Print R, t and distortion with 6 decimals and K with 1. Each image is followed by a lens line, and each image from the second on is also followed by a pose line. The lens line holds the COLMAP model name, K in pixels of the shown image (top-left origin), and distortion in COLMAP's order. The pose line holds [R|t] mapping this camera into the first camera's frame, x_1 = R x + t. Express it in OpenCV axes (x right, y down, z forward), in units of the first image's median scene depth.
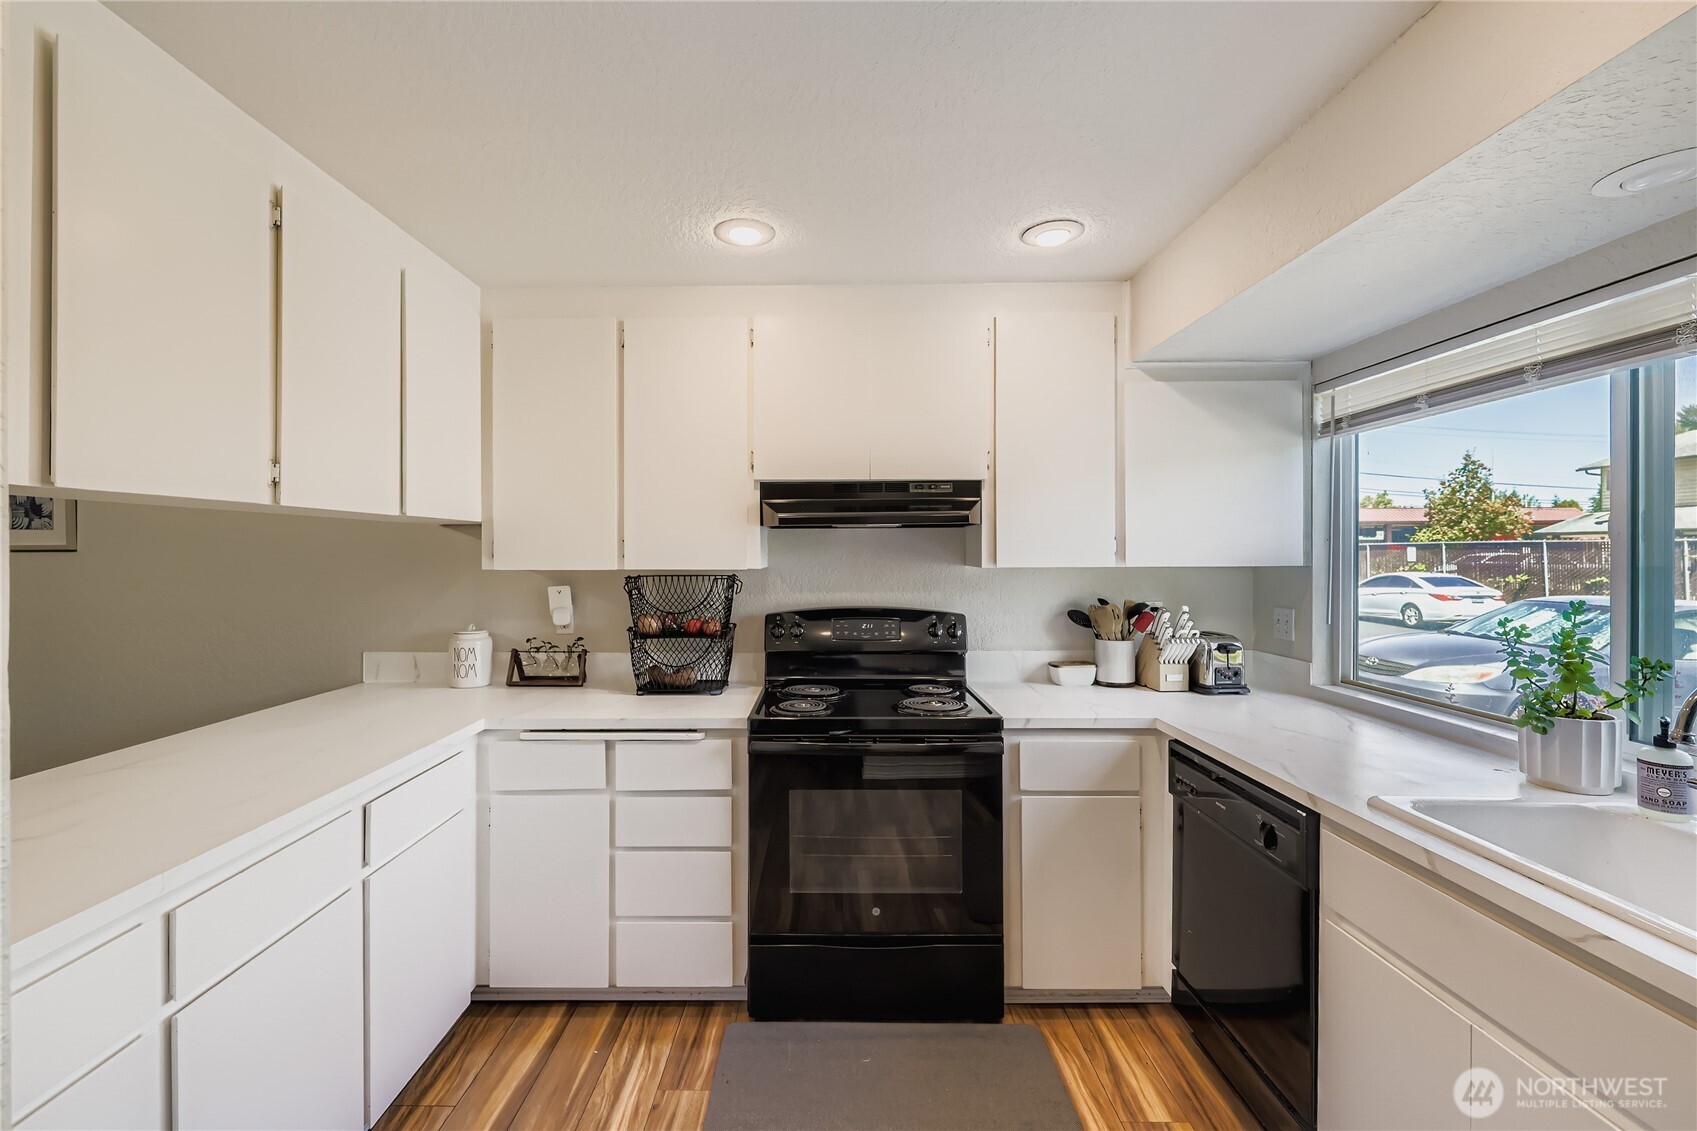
lens RADIAL K [[713.6, 0, 847.8], [0, 713.6, 573.2], [0, 0, 1]] dist [0.000466, -0.000446]
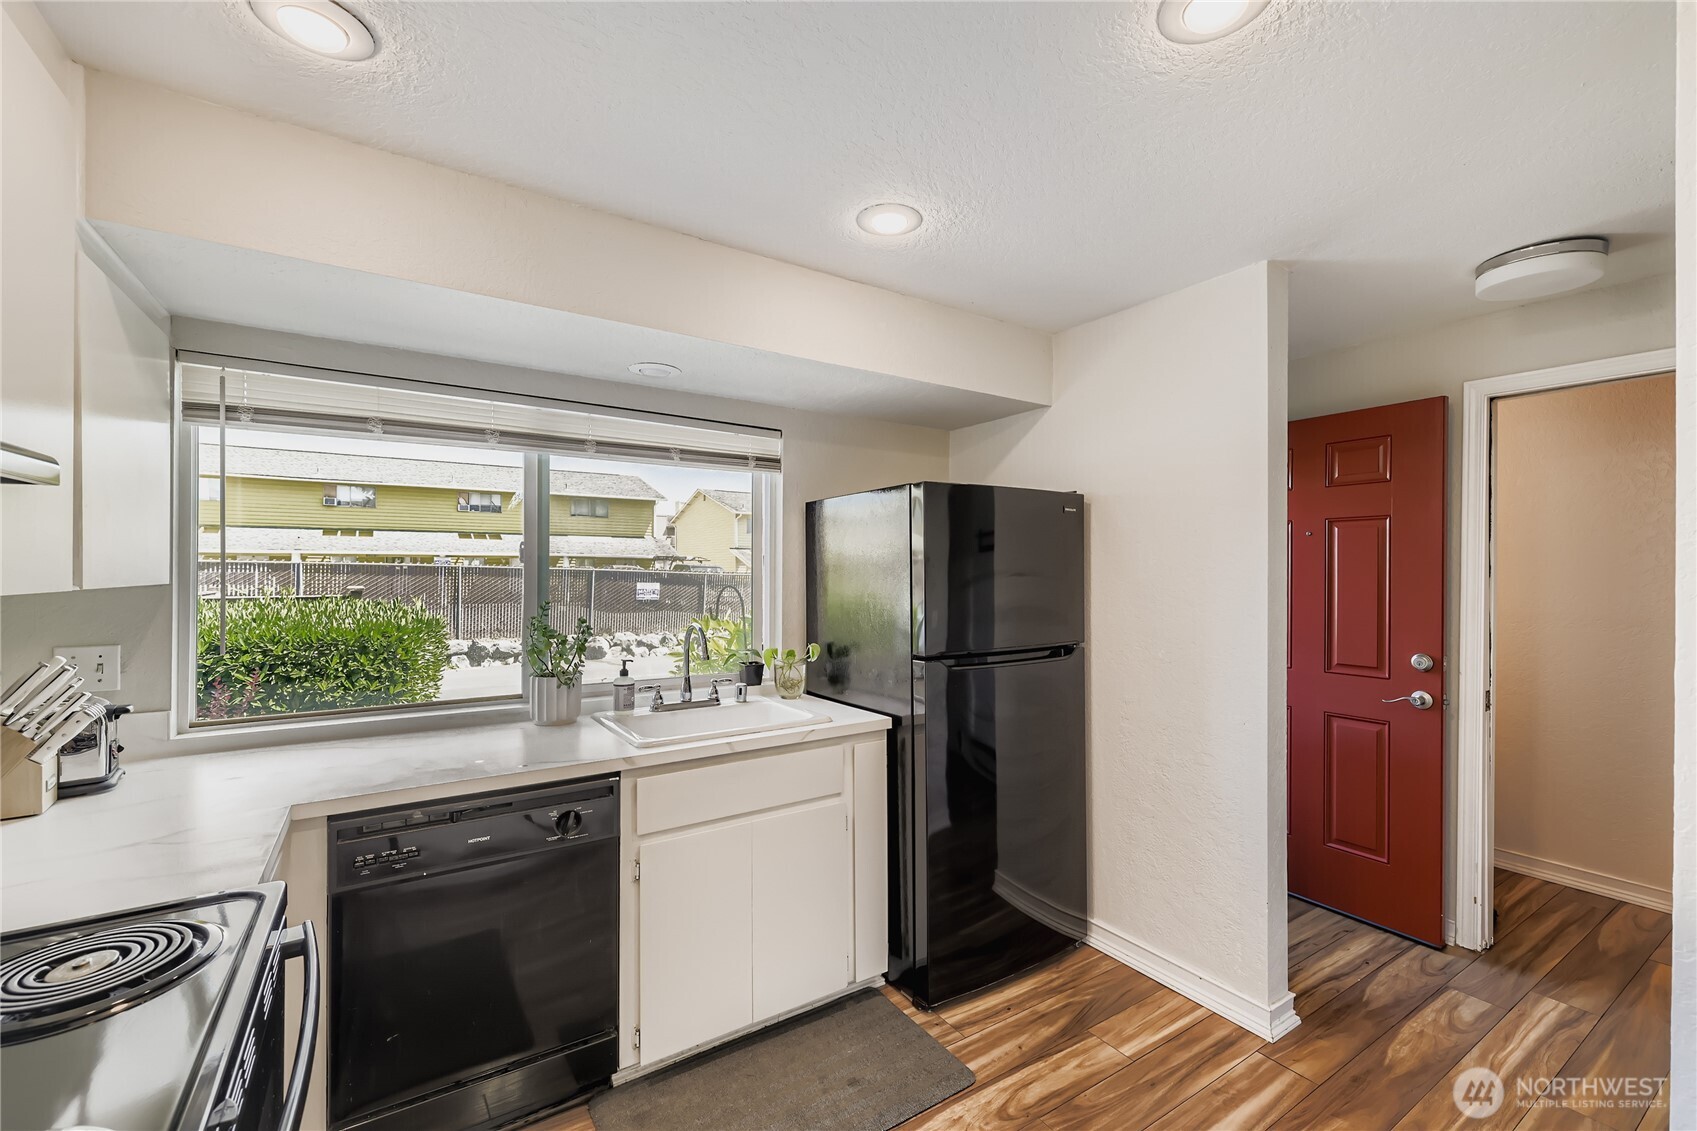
lens RADIAL K [[713.6, 0, 847.8], [0, 713.6, 573.2], [0, 0, 1]] dist [0.000466, -0.000446]
pose [[-0.533543, -0.000153, 0.845773, -0.390514], [0.017703, 0.999779, 0.011349, -0.017311], [-0.845588, 0.021028, -0.533422, 0.817369]]
